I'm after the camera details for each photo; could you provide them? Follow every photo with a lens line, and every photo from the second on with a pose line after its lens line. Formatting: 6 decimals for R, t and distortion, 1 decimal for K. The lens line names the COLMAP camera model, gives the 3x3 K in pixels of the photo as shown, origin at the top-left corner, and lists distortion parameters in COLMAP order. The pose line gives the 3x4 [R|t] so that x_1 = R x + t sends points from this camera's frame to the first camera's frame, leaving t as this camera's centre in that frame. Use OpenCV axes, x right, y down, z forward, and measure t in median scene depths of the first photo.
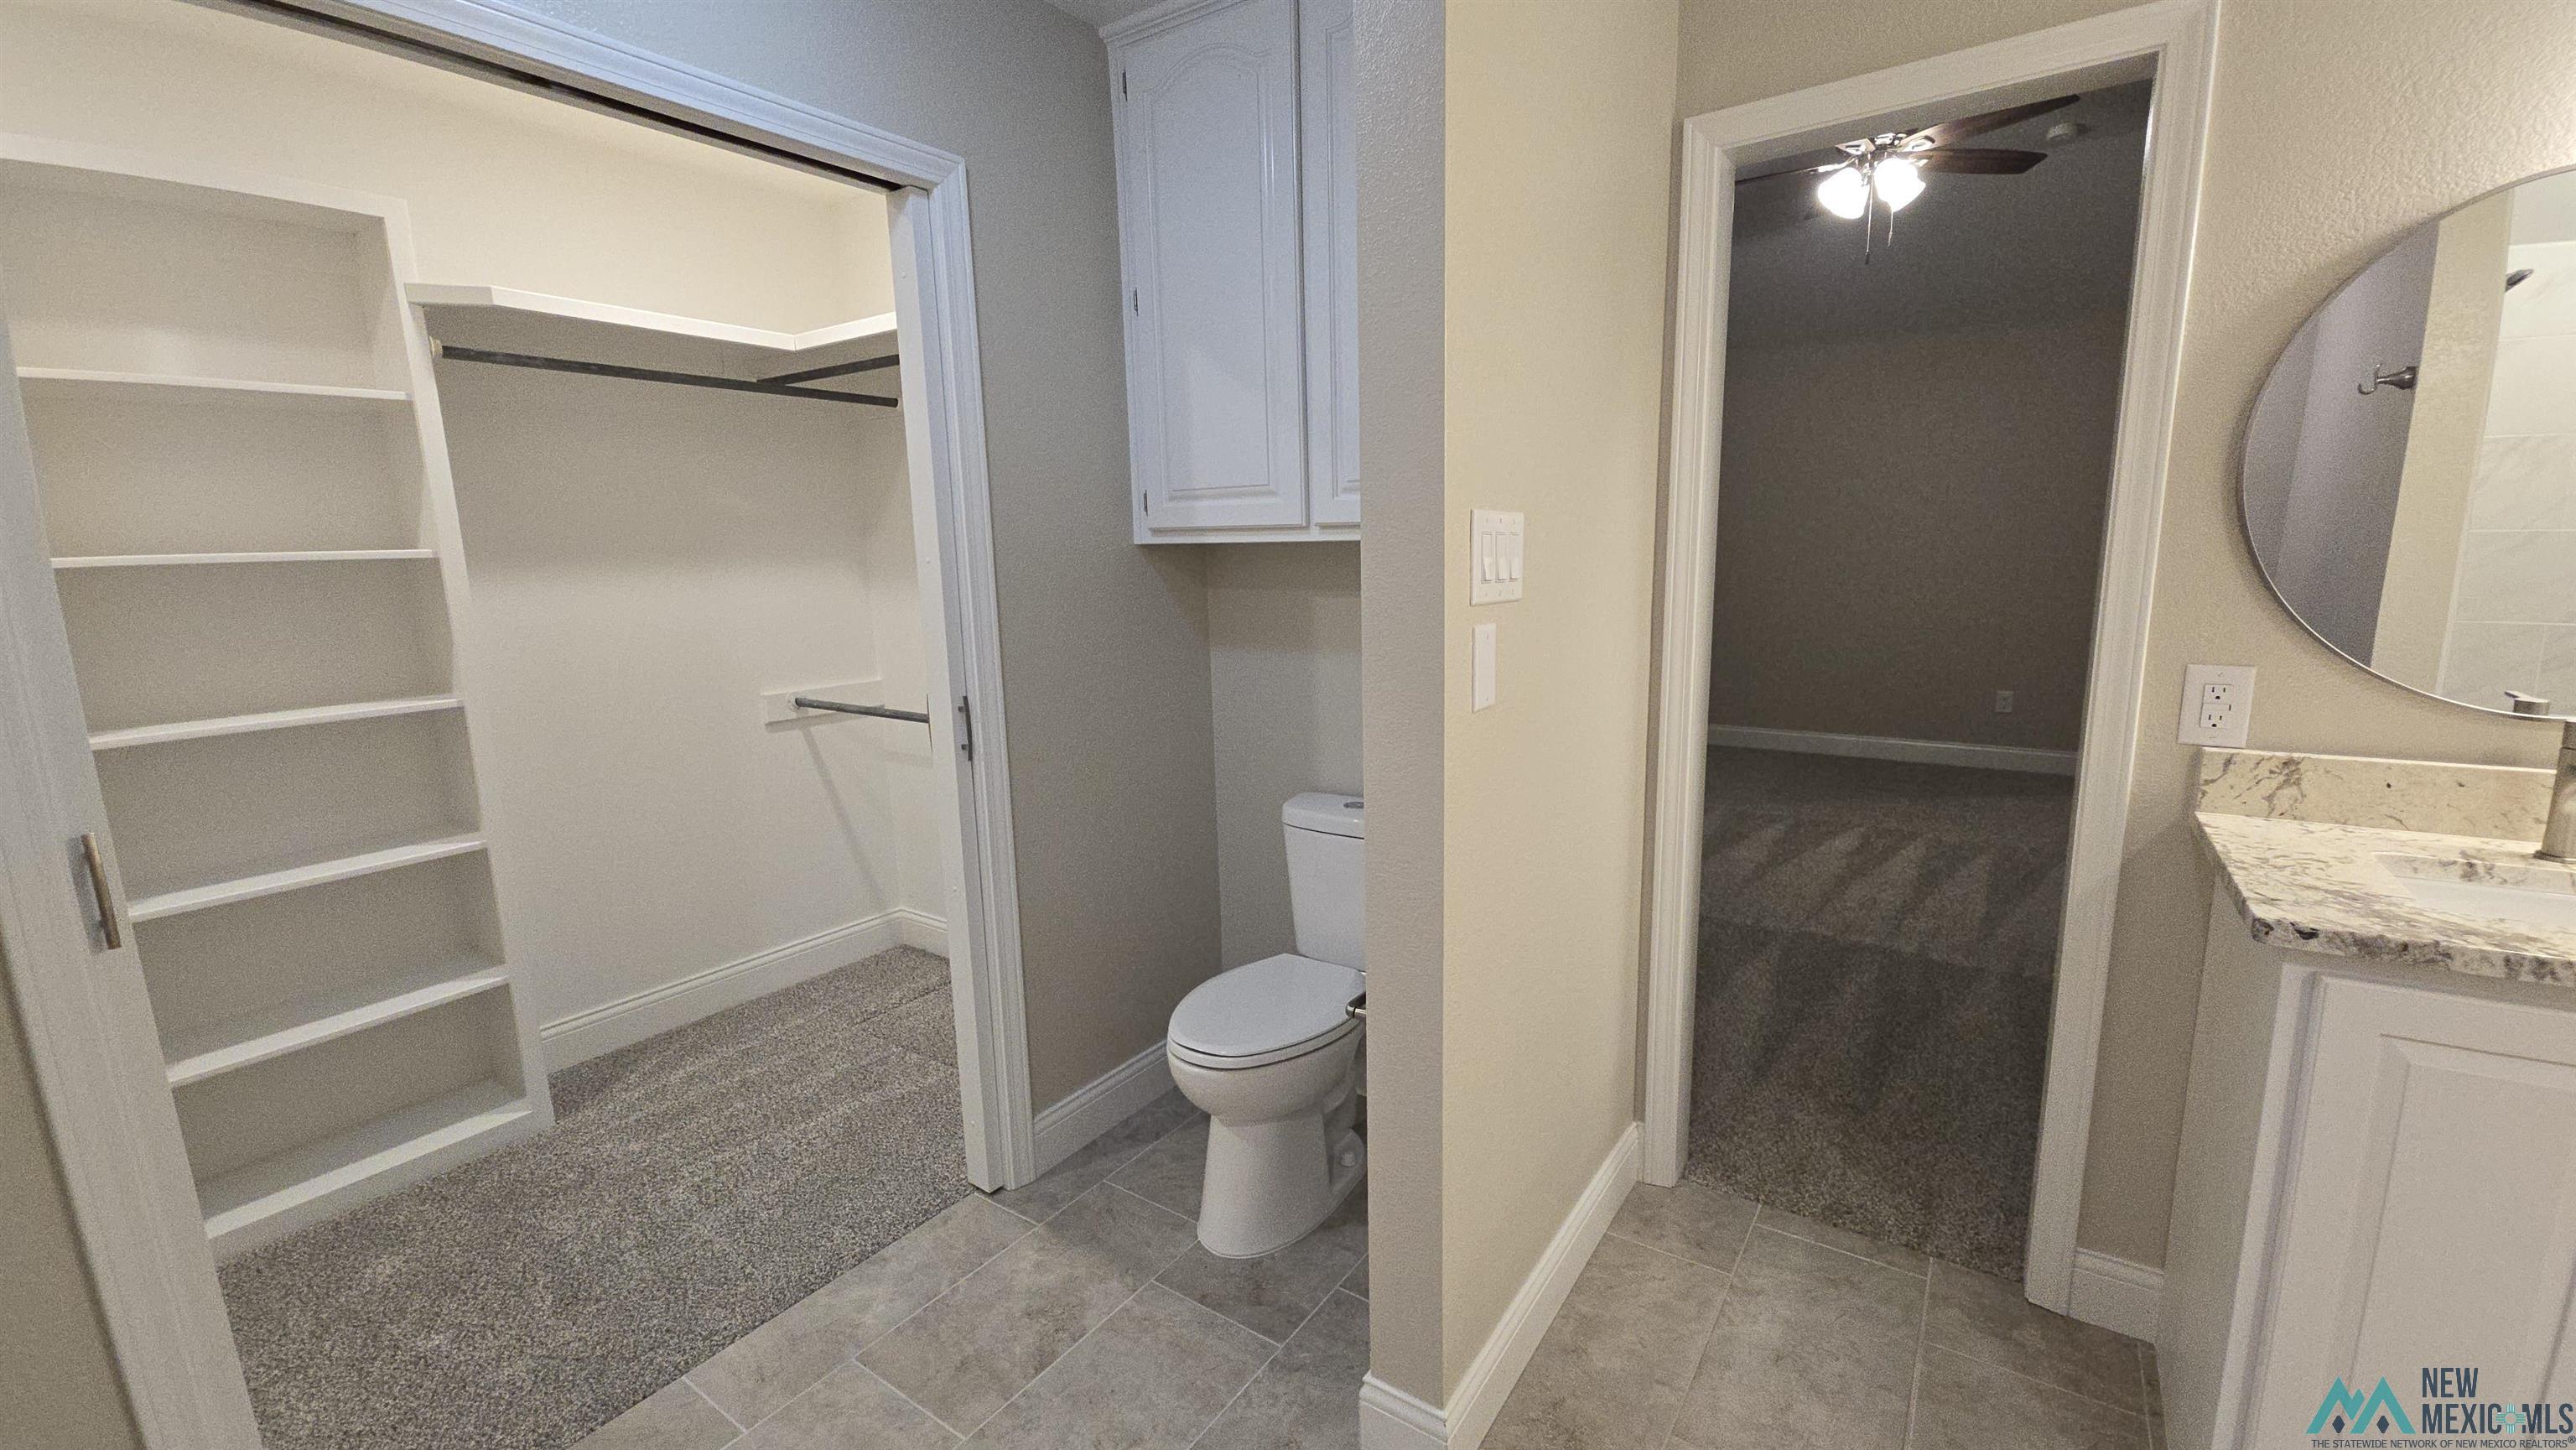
lens RADIAL K [[1057.3, 0, 1290.6], [0, 1057.3, 734.3], [0, 0, 1]] dist [-0.000091, -0.003093]
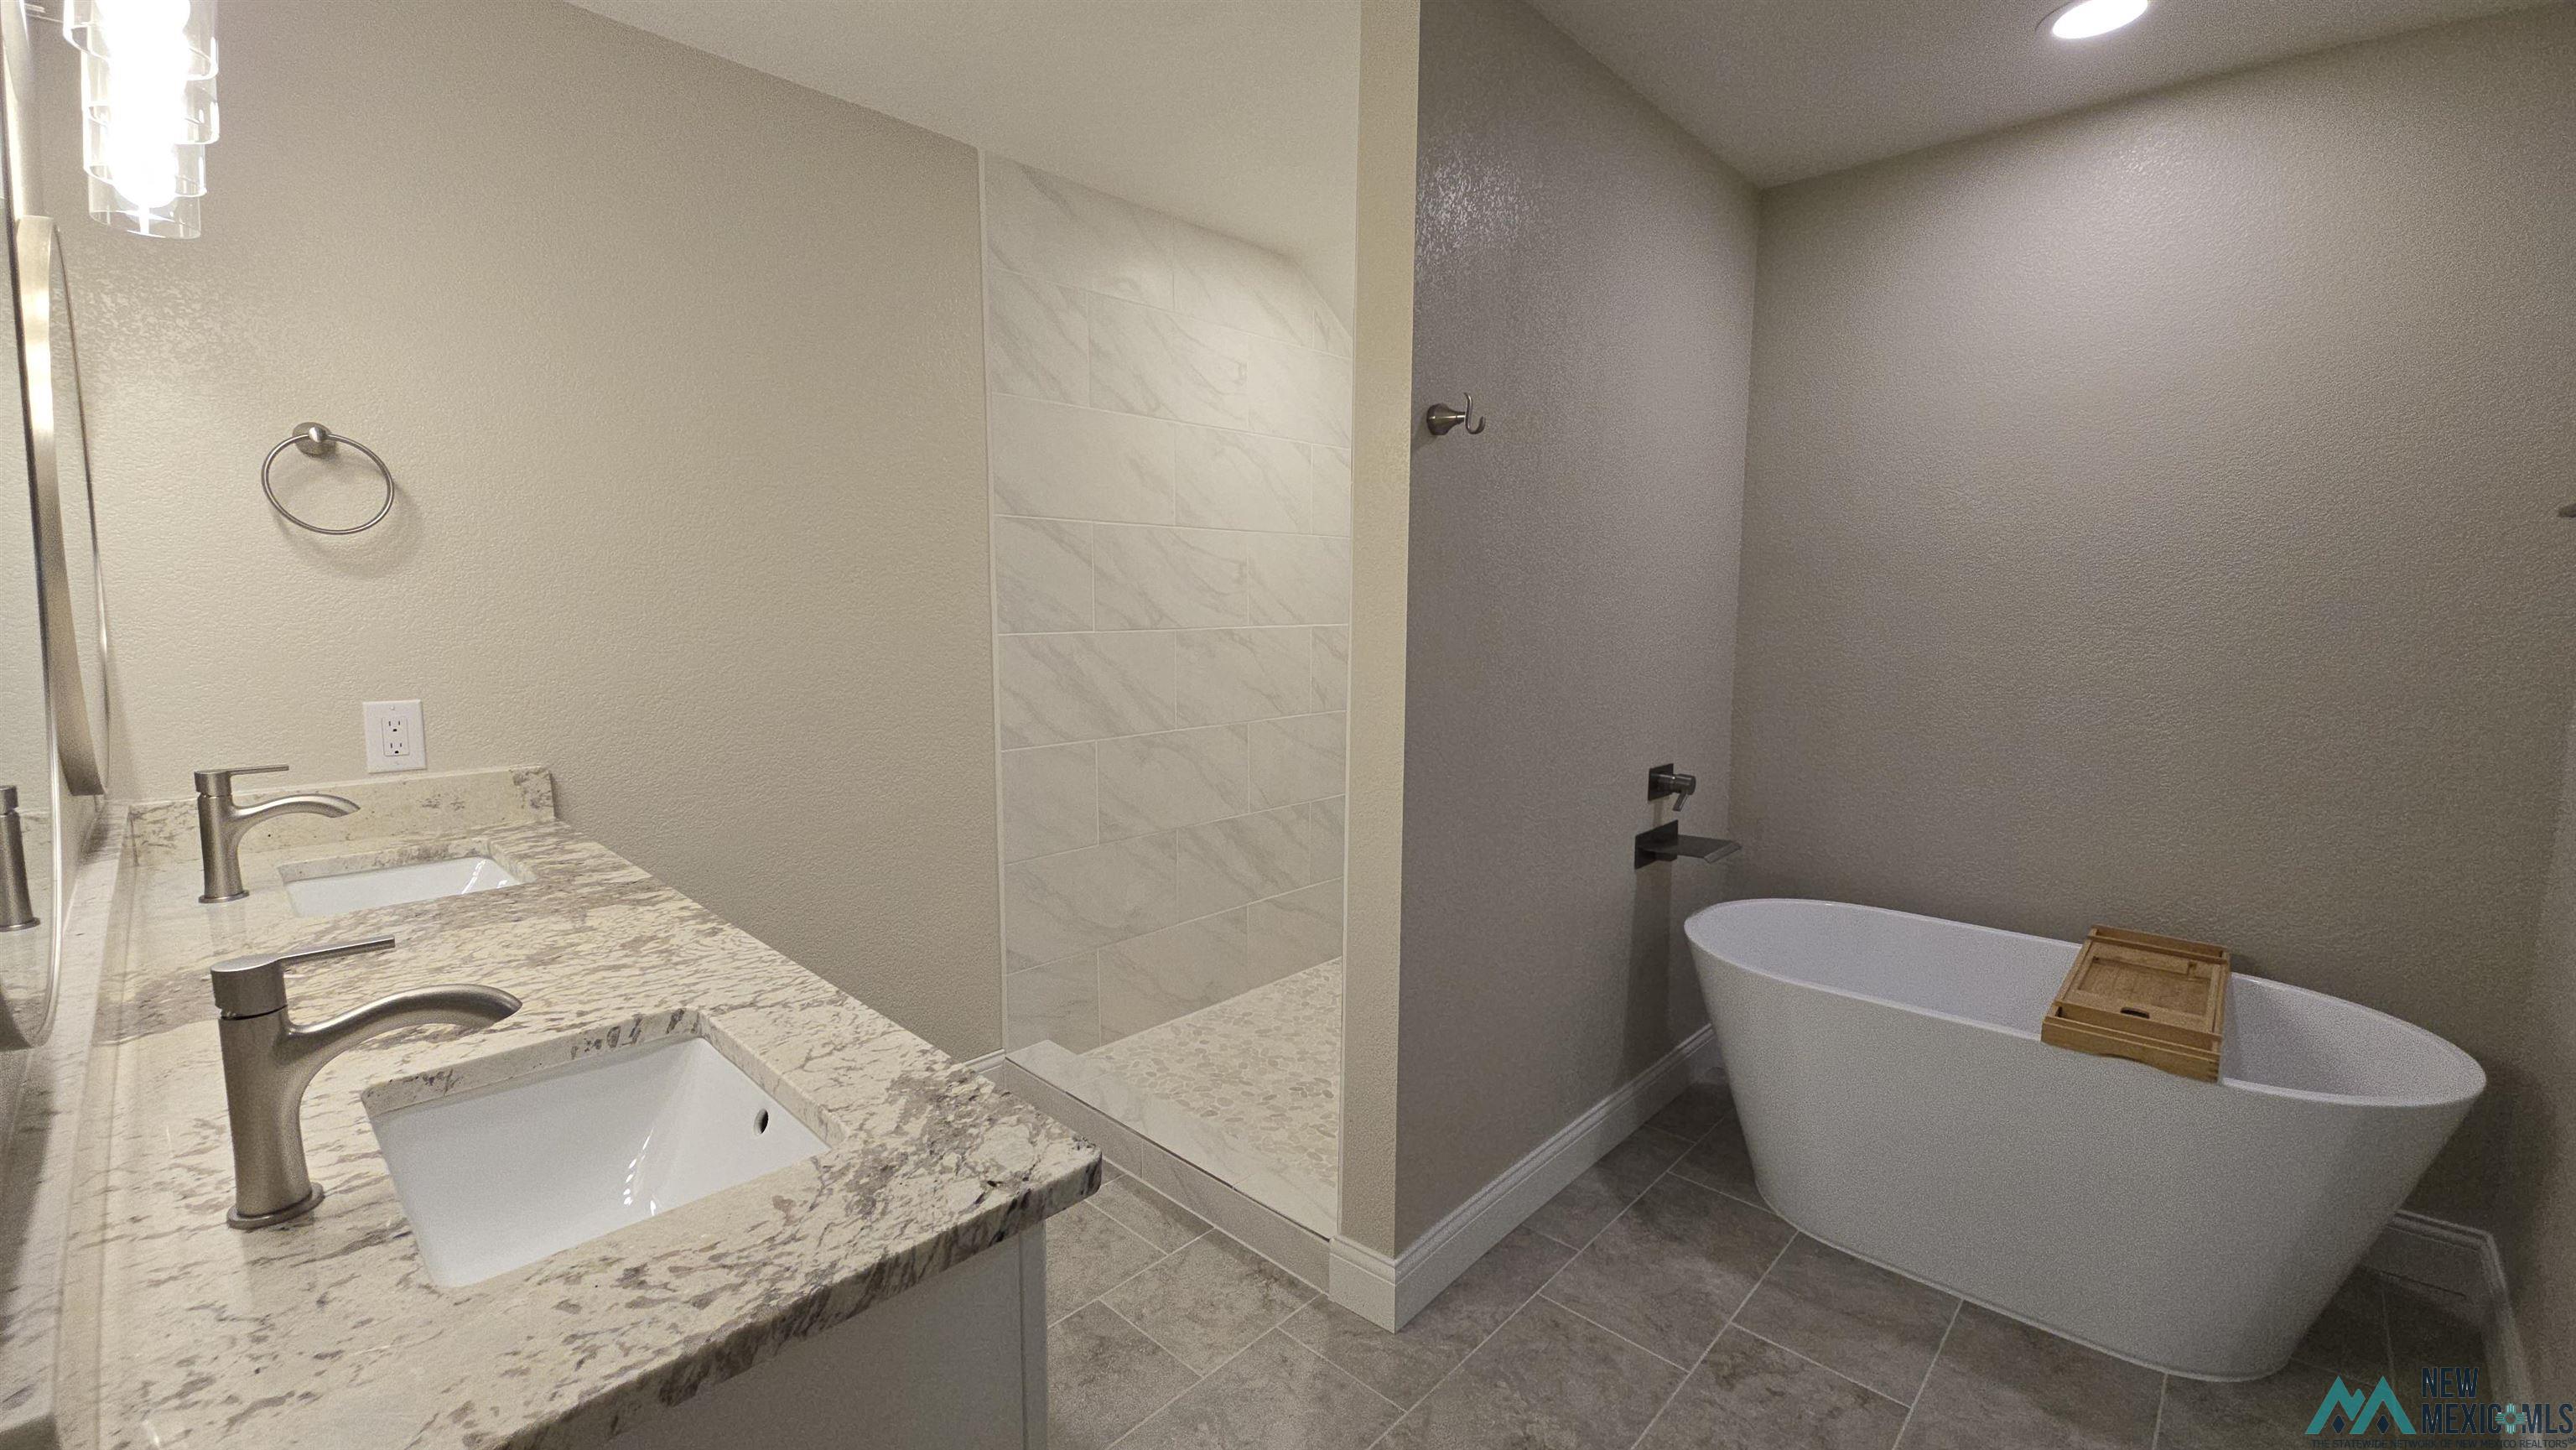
lens RADIAL K [[1057.3, 0, 1287.6], [0, 1057.3, 721.9], [0, 0, 1]] dist [-0.000091, -0.003093]
pose [[-0.987693, -0.004093, 0.156351, 0.368447], [0.042294, 0.955424, 0.292191, -0.155536], [-0.150577, 0.295208, -0.943493, 0.823526]]
